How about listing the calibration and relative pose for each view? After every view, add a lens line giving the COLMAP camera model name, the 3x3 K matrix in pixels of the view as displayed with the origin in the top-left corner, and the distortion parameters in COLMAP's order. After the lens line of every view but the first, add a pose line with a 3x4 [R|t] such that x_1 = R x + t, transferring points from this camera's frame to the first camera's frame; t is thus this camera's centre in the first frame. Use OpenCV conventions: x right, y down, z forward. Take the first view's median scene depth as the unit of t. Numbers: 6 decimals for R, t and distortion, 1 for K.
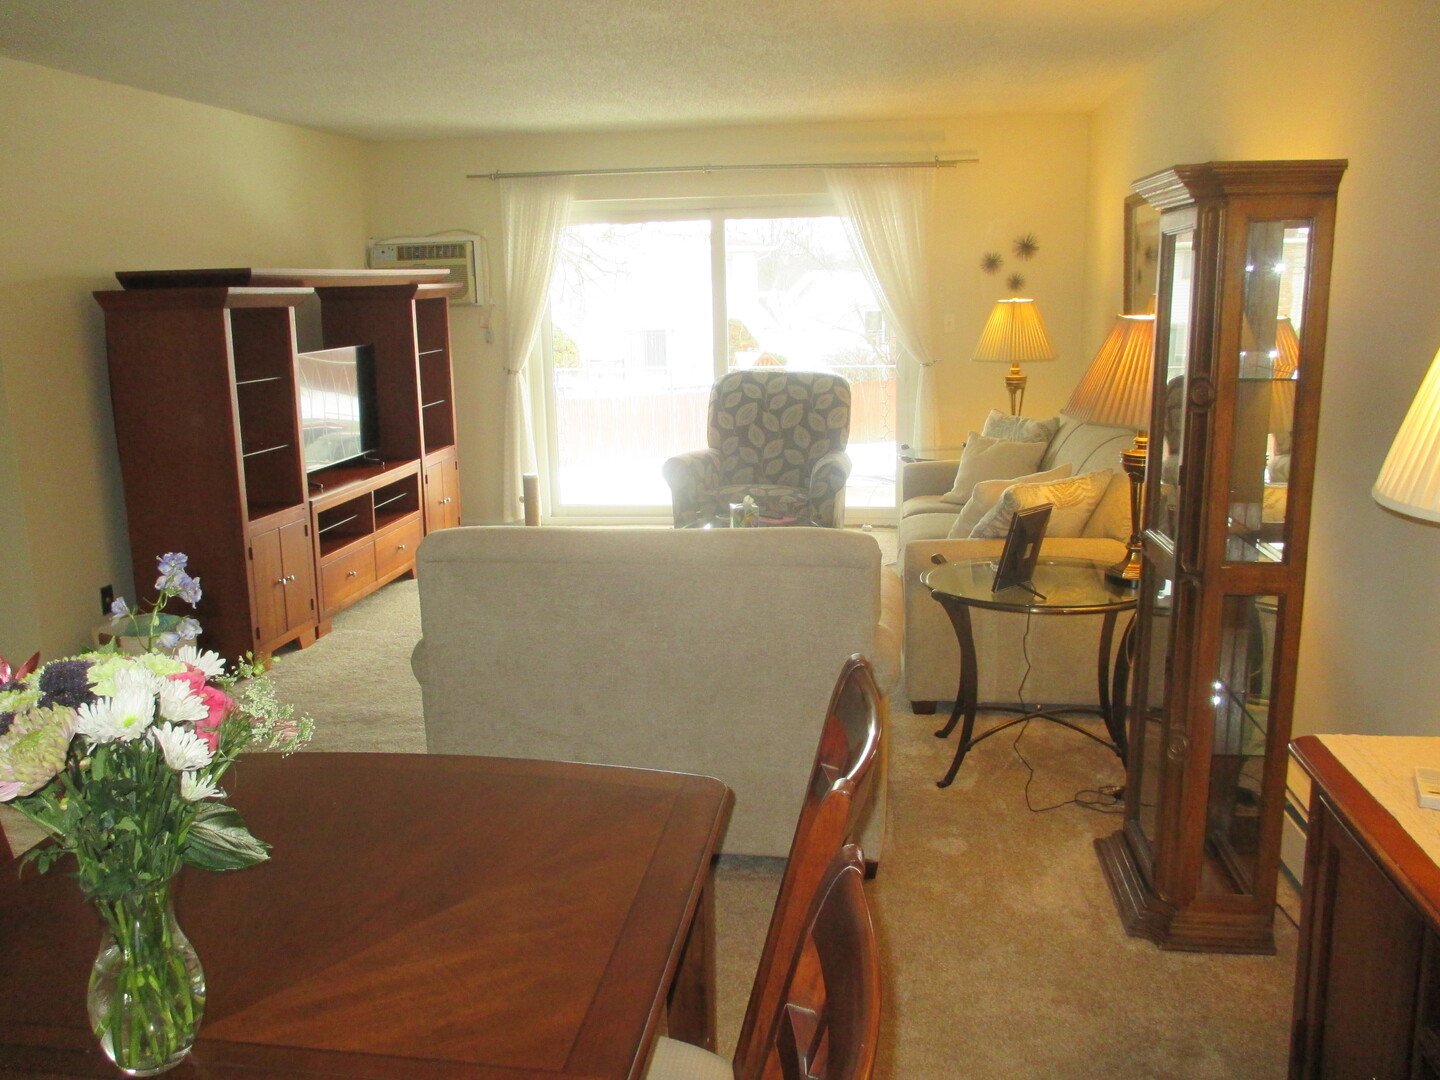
lens RADIAL K [[1191.6, 0, 716.5], [0, 1191.6, 532.5], [0, 0, 1]] dist [-0.036772, 0.001744]
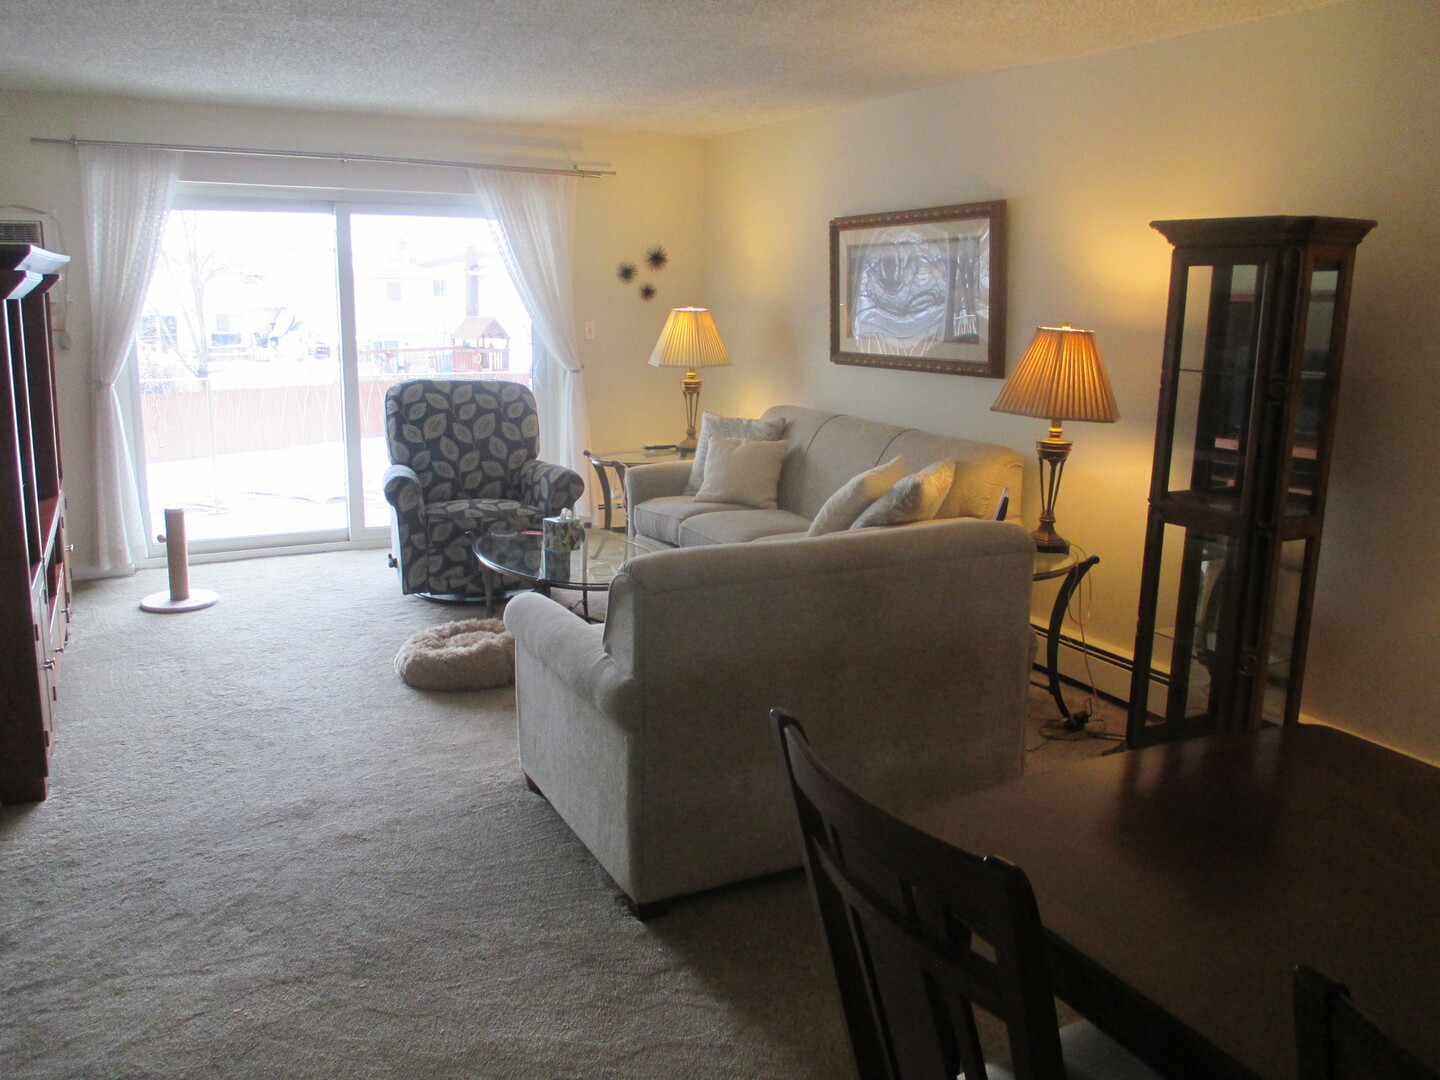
lens RADIAL K [[1191.6, 0, 716.5], [0, 1191.6, 532.5], [0, 0, 1]] dist [-0.036772, 0.001744]
pose [[0.812620, -0.086063, 0.576404, -0.337941], [0.089130, 0.995754, 0.023019, -0.018075], [-0.575938, 0.032669, 0.816840, 0.115835]]
